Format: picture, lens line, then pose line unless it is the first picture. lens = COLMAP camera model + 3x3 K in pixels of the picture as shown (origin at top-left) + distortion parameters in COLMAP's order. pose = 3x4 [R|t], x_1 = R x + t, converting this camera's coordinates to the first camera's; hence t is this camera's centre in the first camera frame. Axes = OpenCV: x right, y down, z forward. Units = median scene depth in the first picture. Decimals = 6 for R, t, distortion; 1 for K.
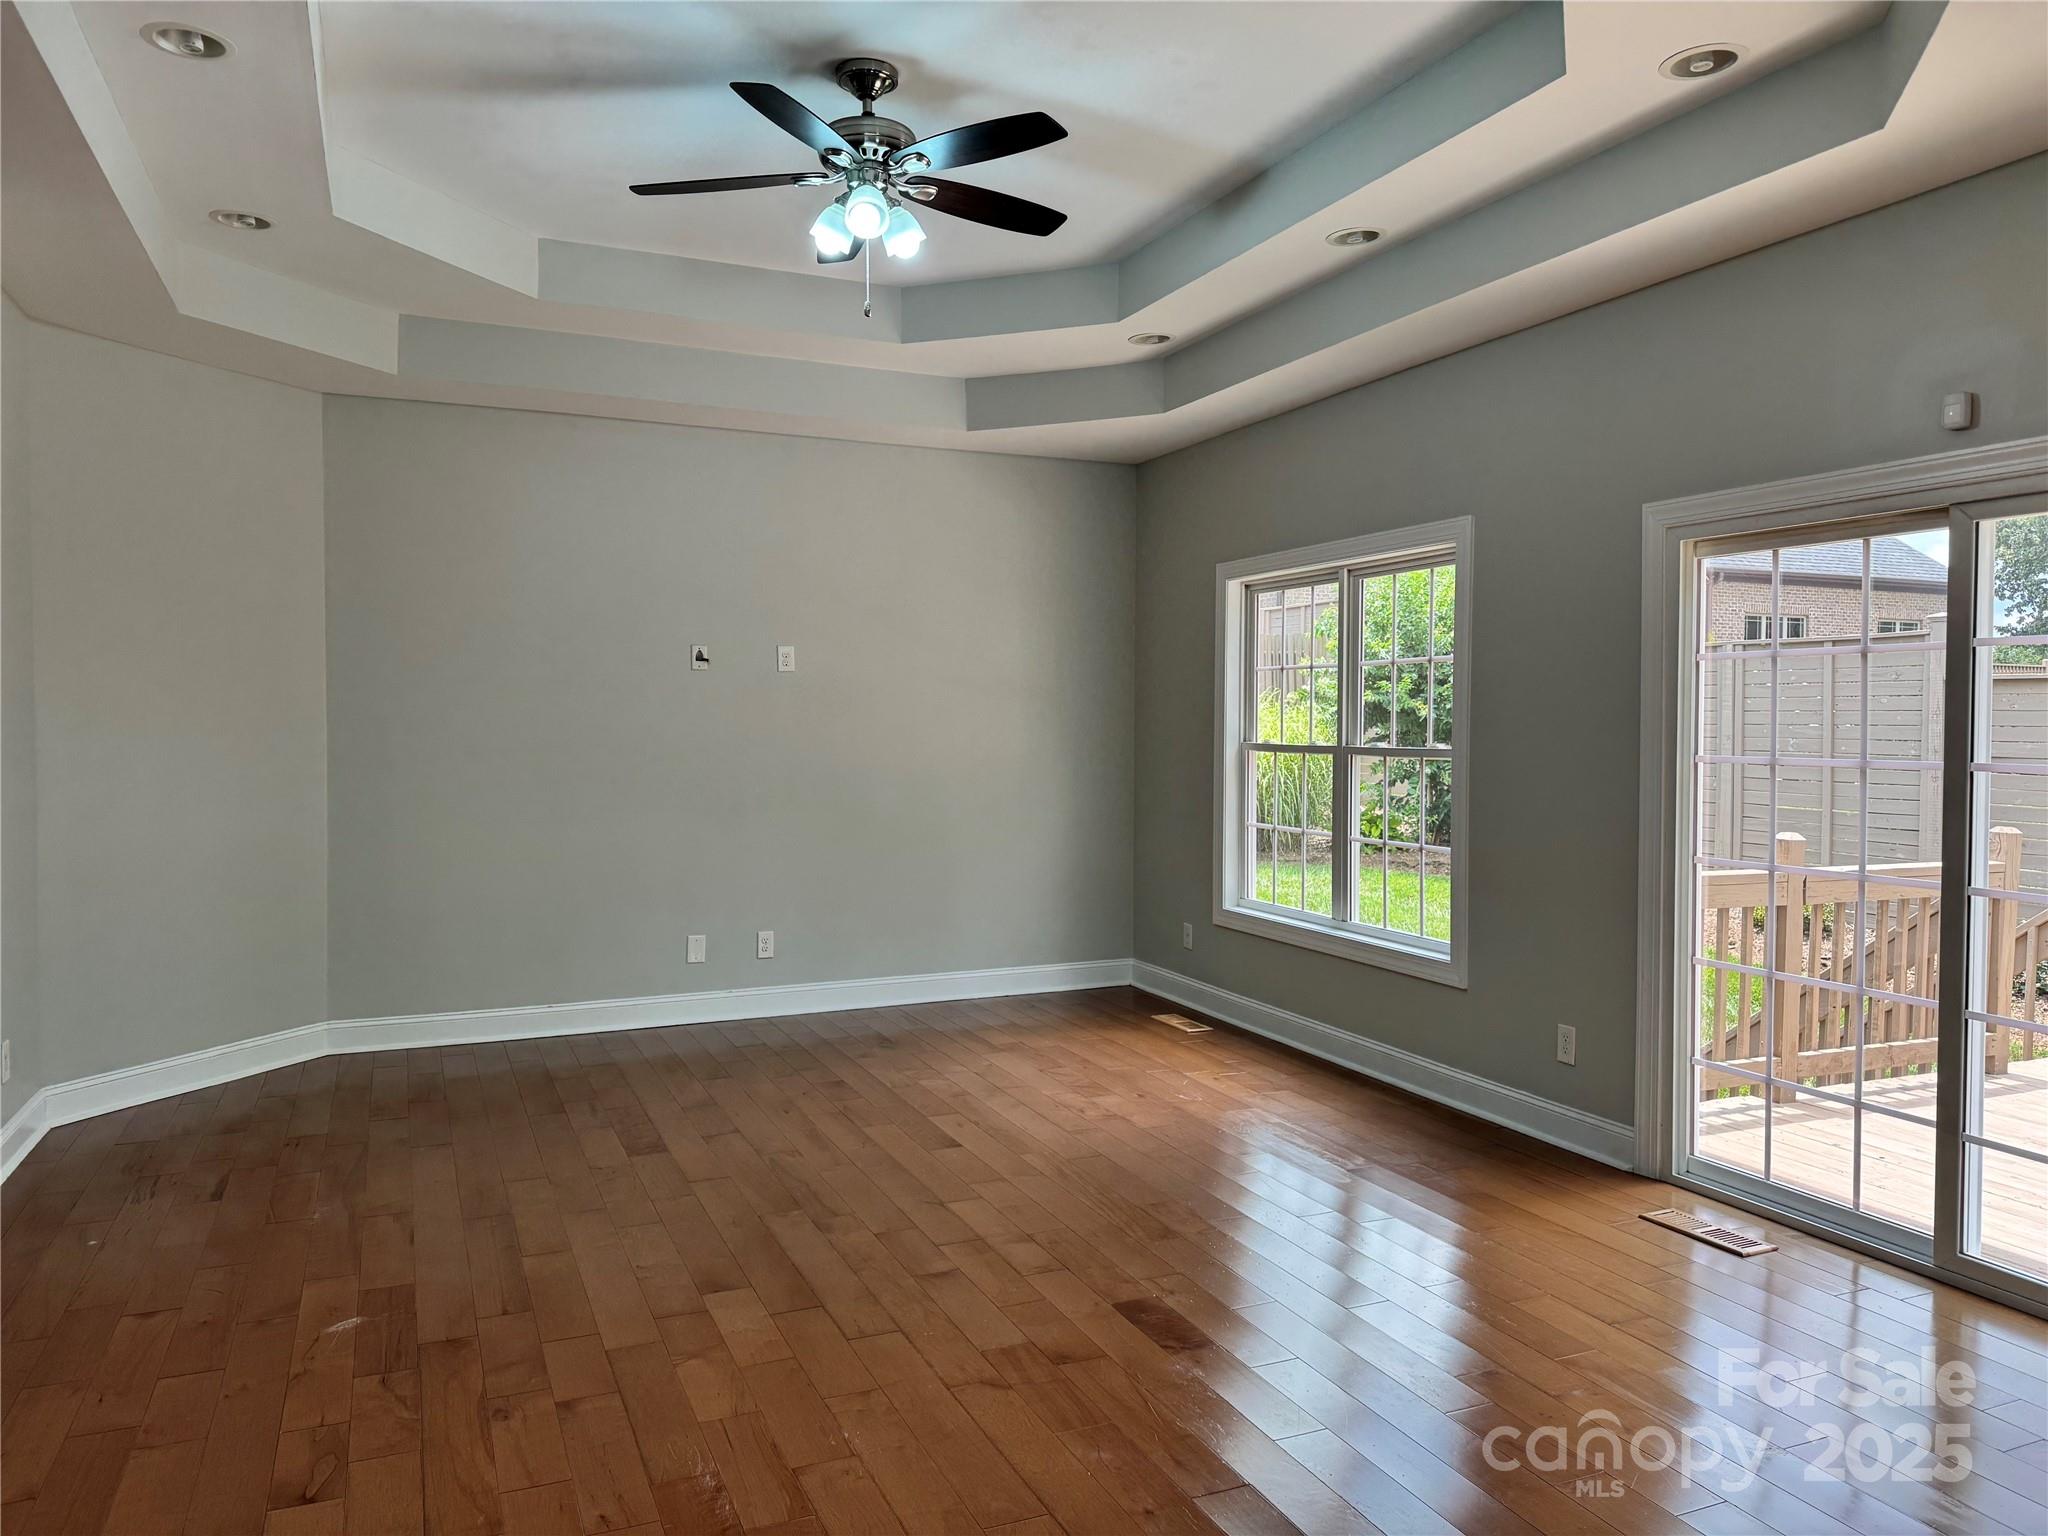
lens RADIAL K [[1413.6, 0, 1023.2], [0, 1413.6, 759.8], [0, 0, 1]] dist [0.077709, -0.078402]
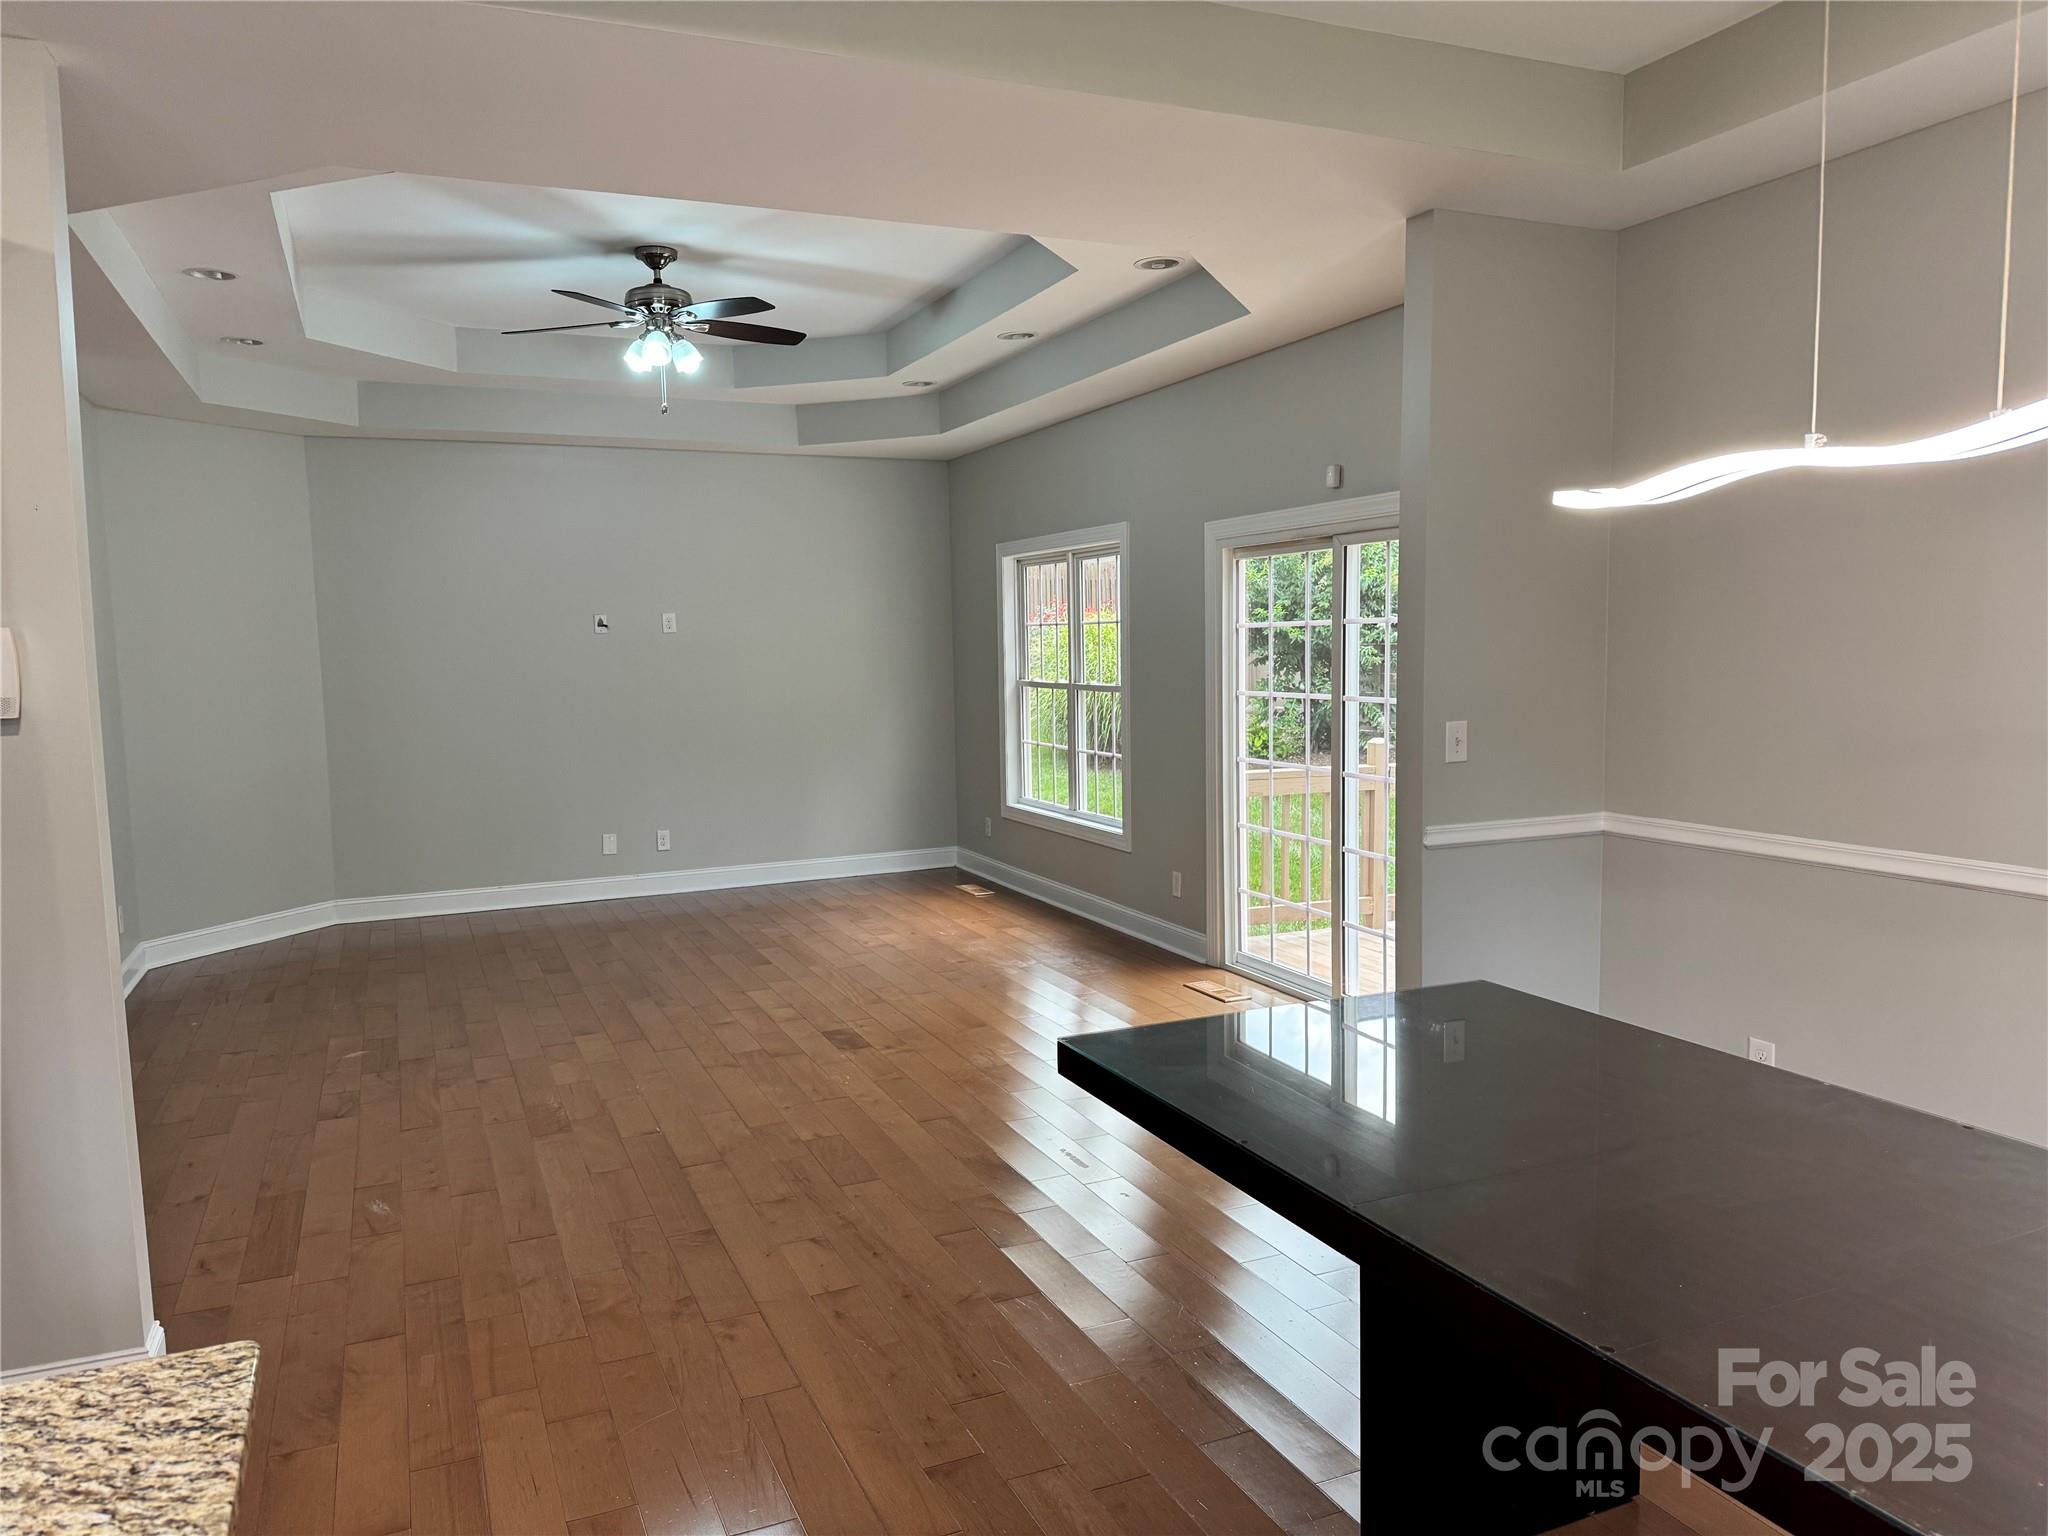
lens RADIAL K [[1413.6, 0, 1030.0], [0, 1413.6, 776.7], [0, 0, 1]] dist [0.077709, -0.078402]
pose [[0.999706, -0.023658, 0.005244, 0.184024], [0.023229, 0.997231, 0.070639, -0.017267], [-0.006901, -0.070496, 0.997488, -0.382079]]
